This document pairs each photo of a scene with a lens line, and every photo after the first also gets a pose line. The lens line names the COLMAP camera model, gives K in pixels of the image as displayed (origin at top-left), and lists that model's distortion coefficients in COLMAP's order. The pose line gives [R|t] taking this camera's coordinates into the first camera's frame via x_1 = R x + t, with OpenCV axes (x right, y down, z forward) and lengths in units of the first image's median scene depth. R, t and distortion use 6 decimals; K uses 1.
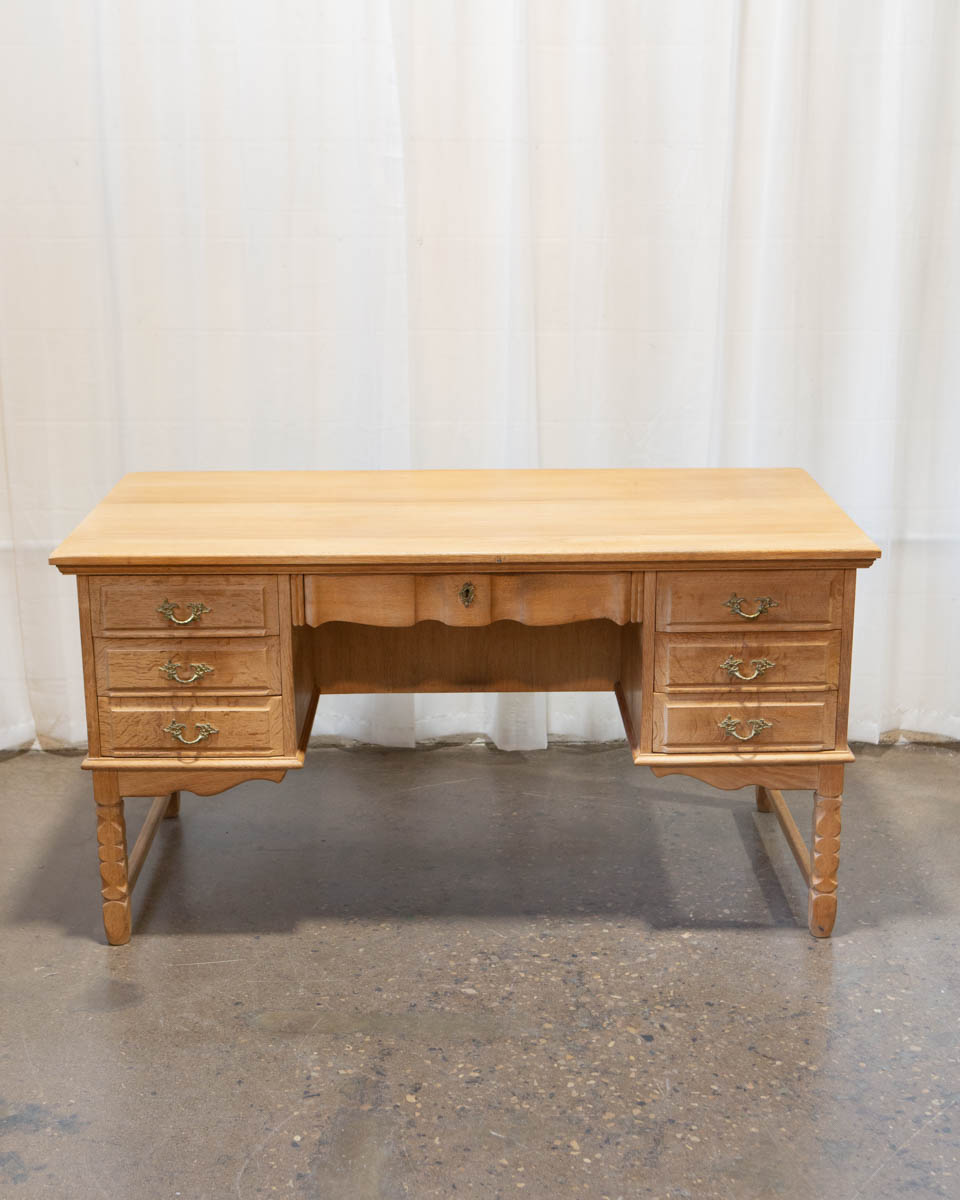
lens RADIAL K [[1766.6, 0, 477.0], [0, 1766.6, 594.4], [0, 0, 1]] dist [-0.020700, 0.000000]
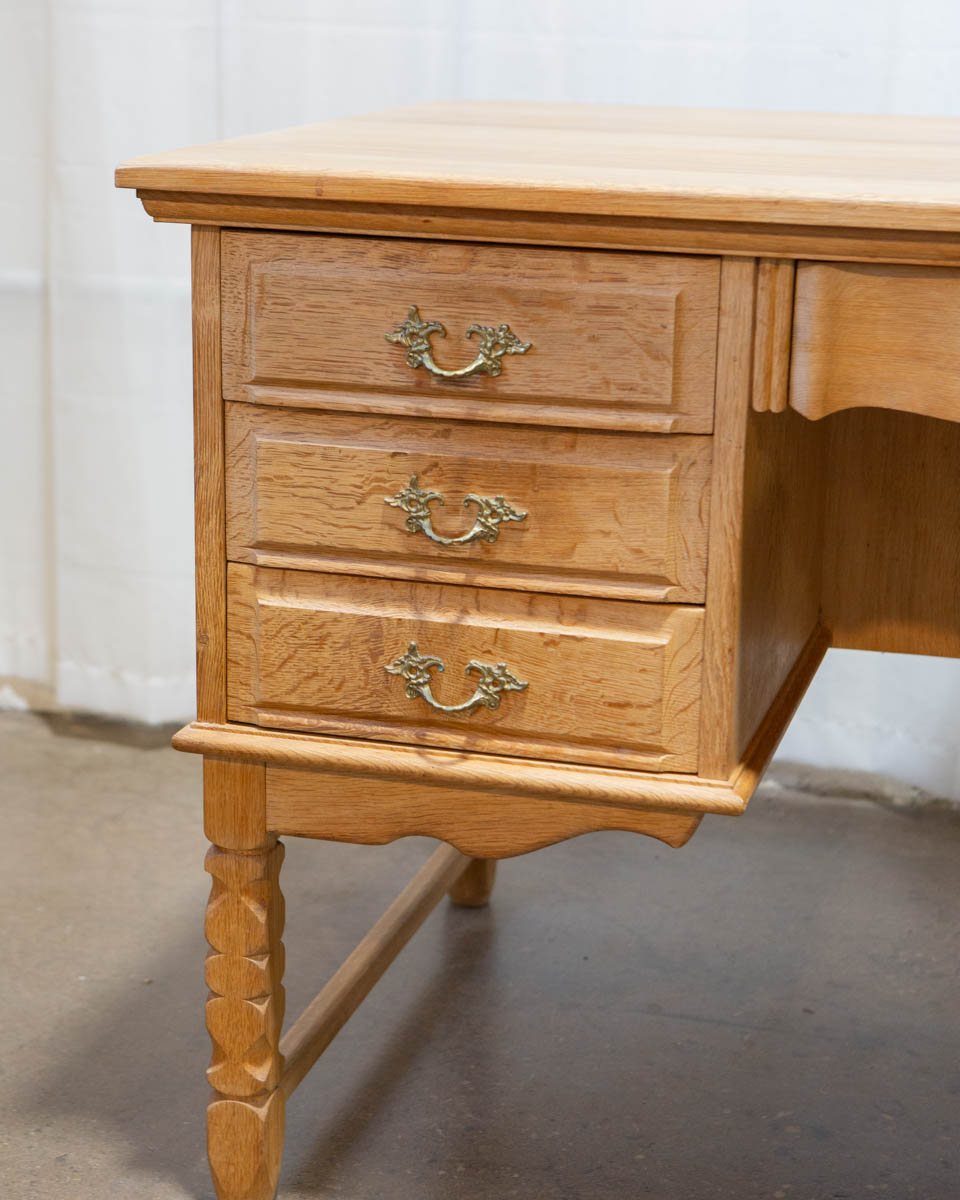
lens RADIAL K [[2229.0, 0, 502.4], [0, 2229.0, 605.3], [0, 0, 1]] dist [0.113468, 0.000000]
pose [[0.958674, 0.094840, -0.268236, -0.028104], [-0.099065, 0.995078, -0.002228, 0.062713], [0.266704, 0.028709, 0.963351, 0.554158]]
